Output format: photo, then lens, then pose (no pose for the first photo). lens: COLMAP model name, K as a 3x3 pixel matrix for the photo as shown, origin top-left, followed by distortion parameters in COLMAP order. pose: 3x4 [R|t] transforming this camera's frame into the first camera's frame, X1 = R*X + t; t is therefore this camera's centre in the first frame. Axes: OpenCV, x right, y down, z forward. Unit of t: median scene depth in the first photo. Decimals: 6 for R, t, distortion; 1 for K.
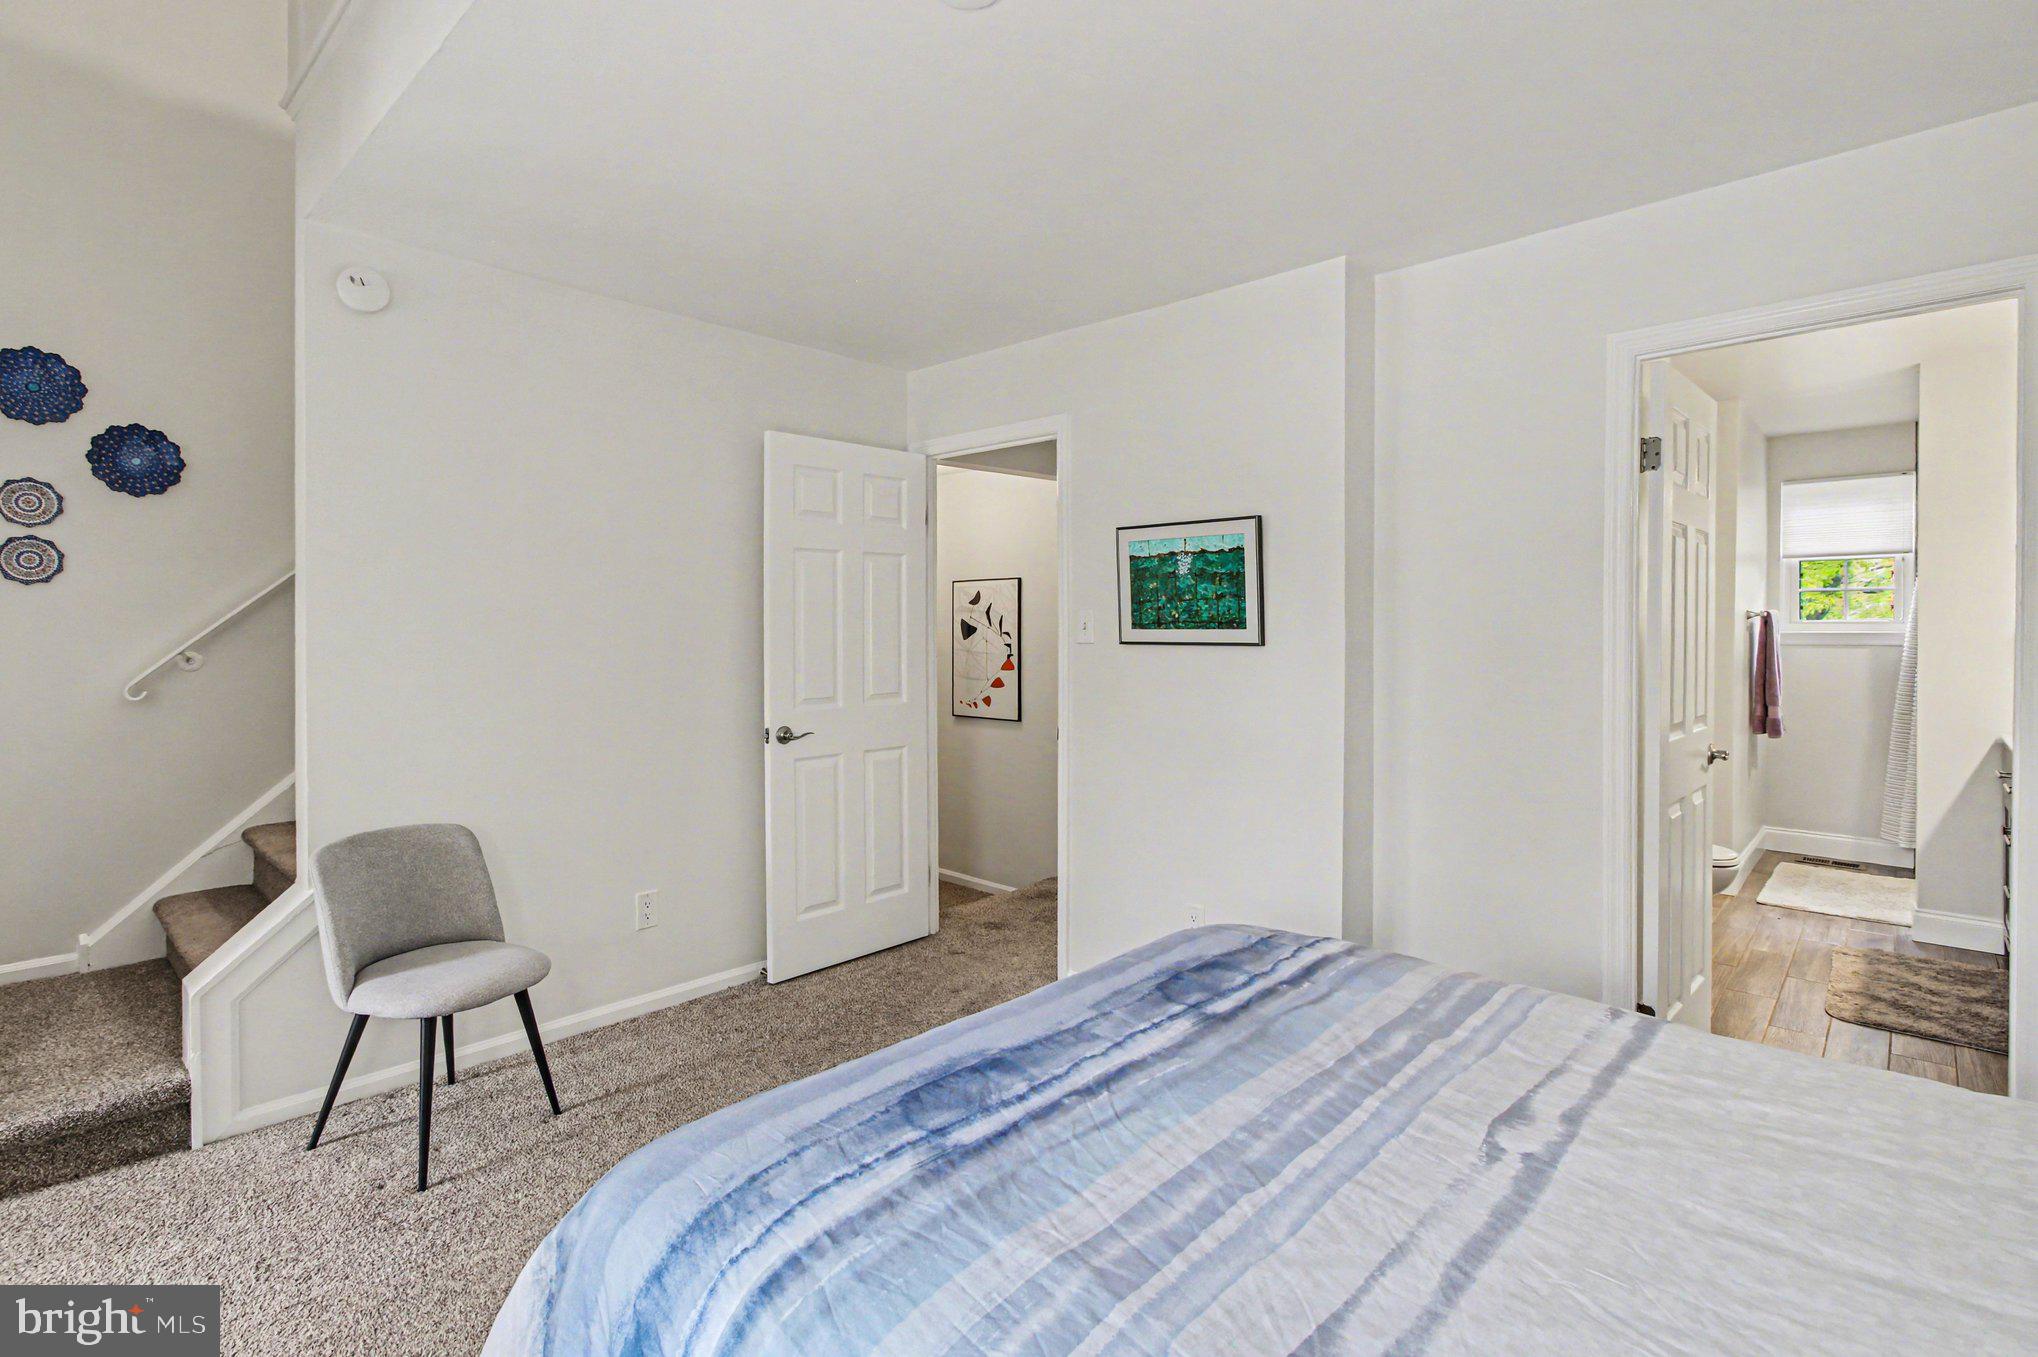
lens RADIAL K [[981.3, 0, 1022.9], [0, 981.3, 631.4], [0, 0, 1]] dist [-0.001310, -0.000260]
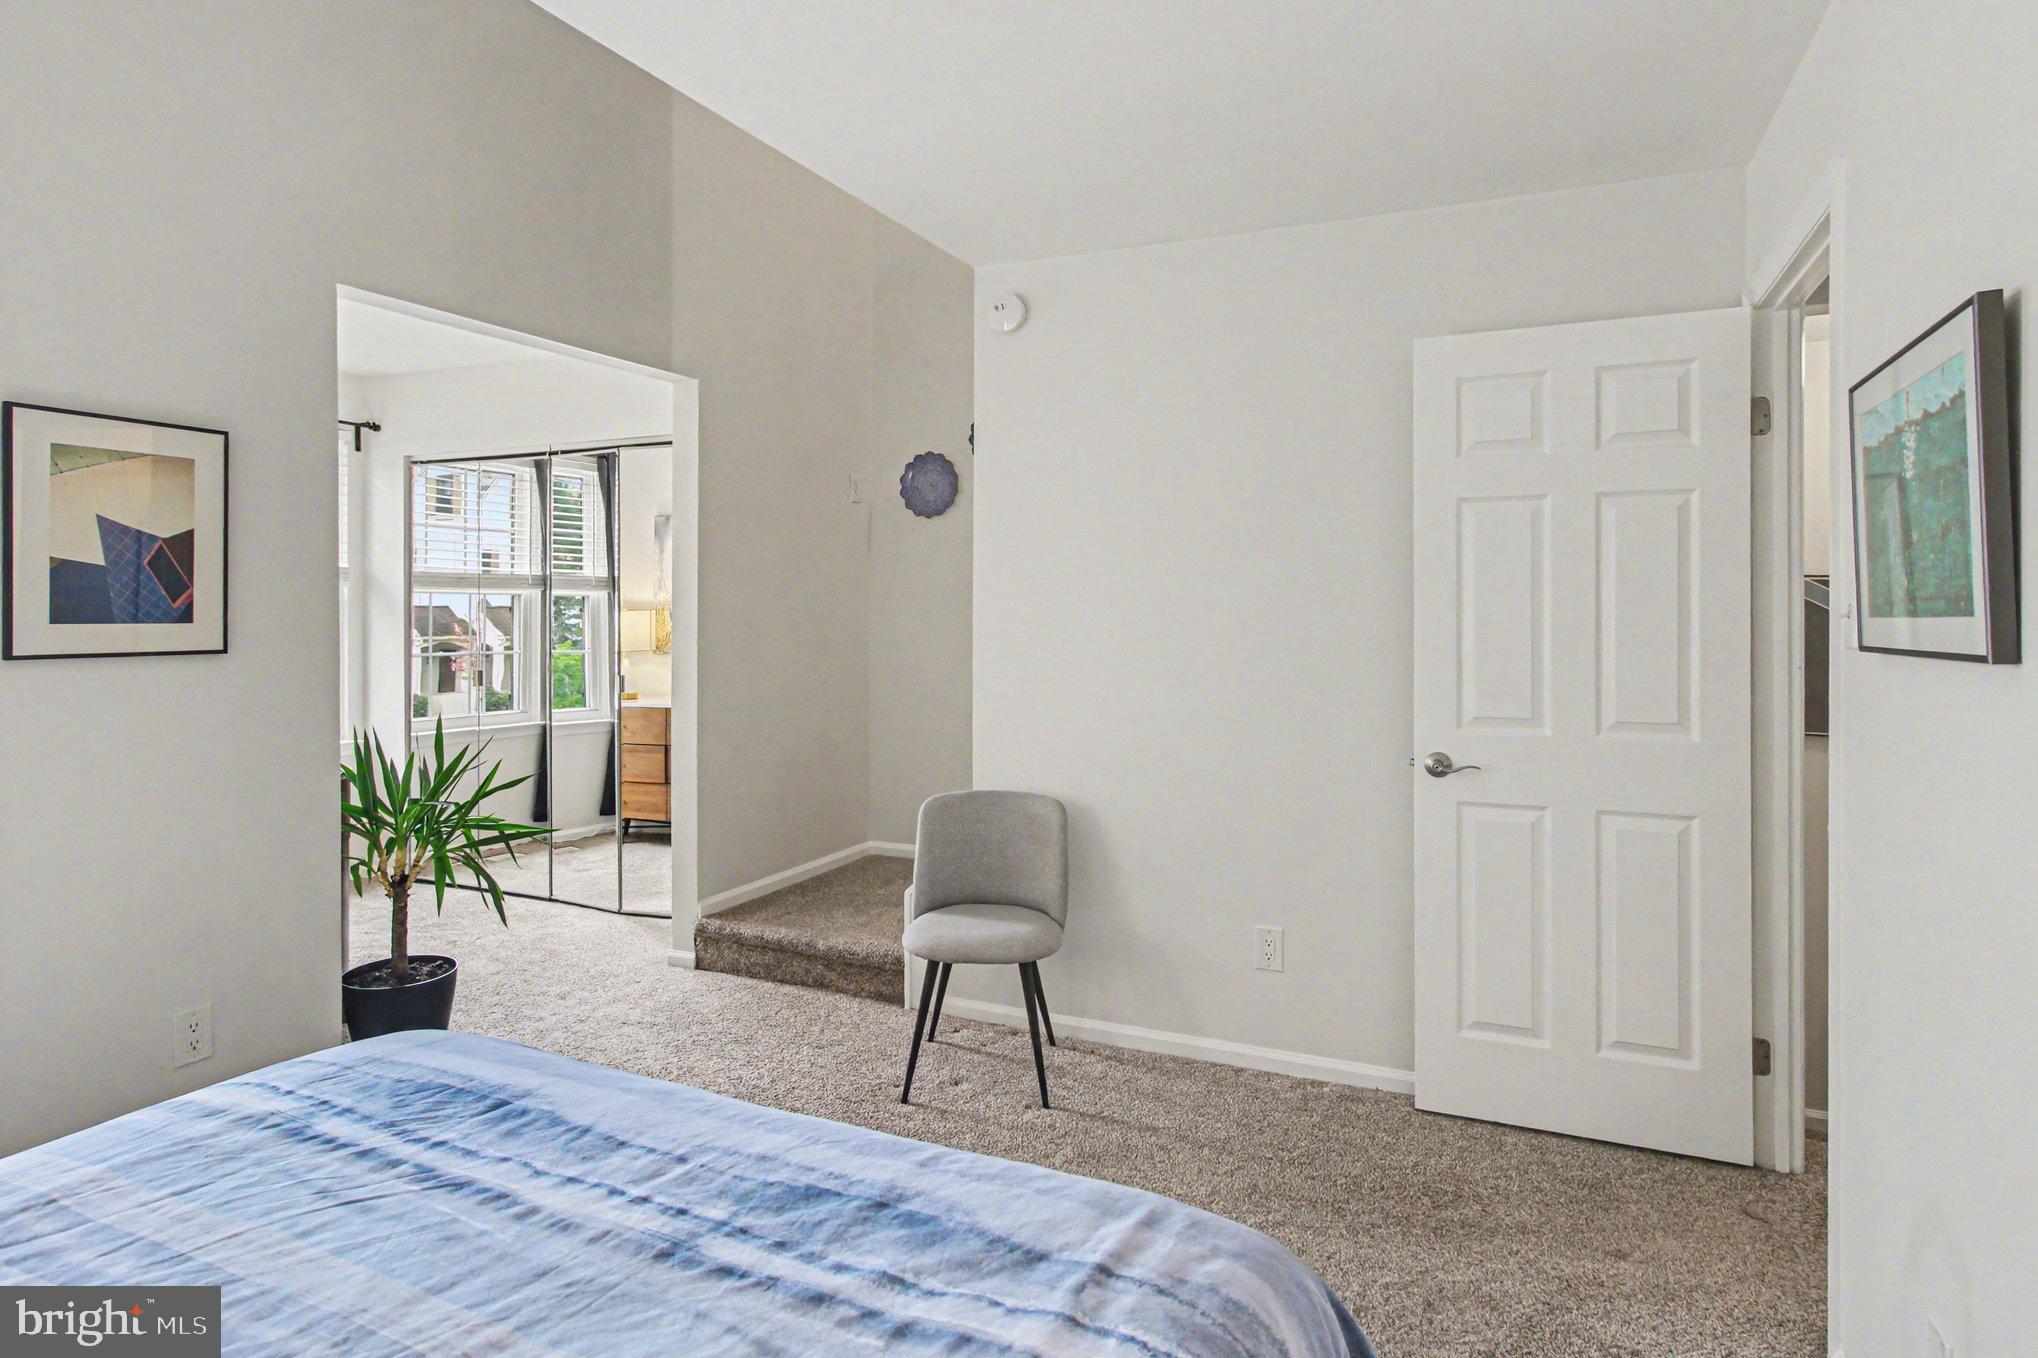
lens RADIAL K [[1121.4, 0, 1013.7], [0, 1121.4, 603.9], [0, 0, 1]] dist [0.005918, 0.002390]
pose [[0.298487, -0.010261, -0.954359, 0.737183], [0.000459, 0.999944, -0.010607, -0.004126], [0.954414, 0.002728, 0.298475, 0.774455]]
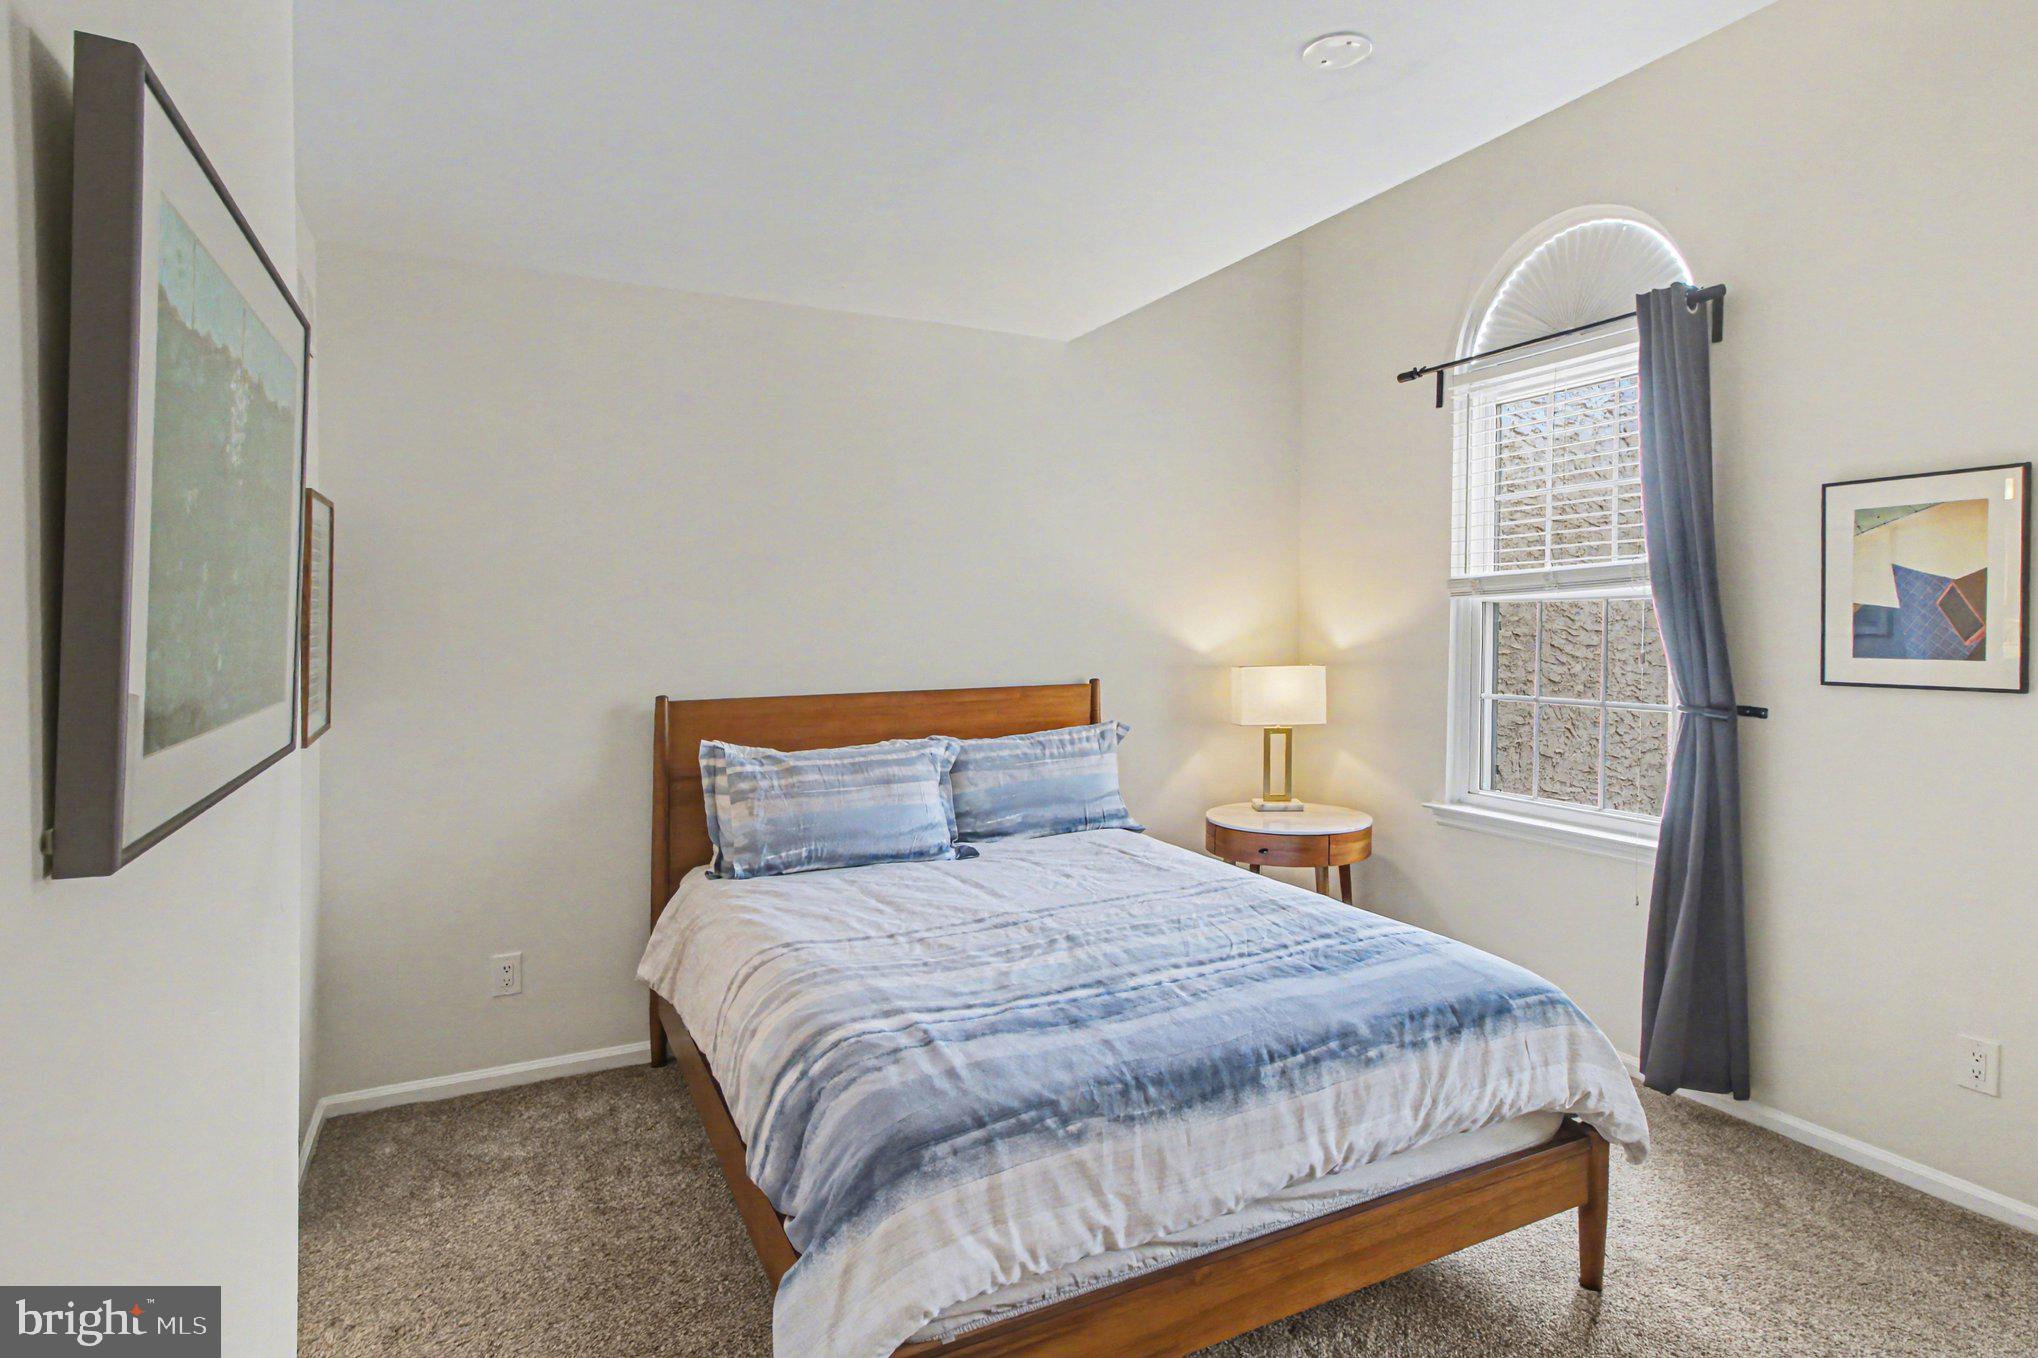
lens RADIAL K [[1019.0, 0, 1035.5], [0, 1019.0, 624.2], [0, 0, 1]] dist [0.000925, 0.000097]
pose [[-0.942901, 0.000256, 0.333073, -0.108070], [-0.003162, 0.999948, -0.009721, -0.023292], [-0.333058, -0.010219, -0.942851, 1.716002]]
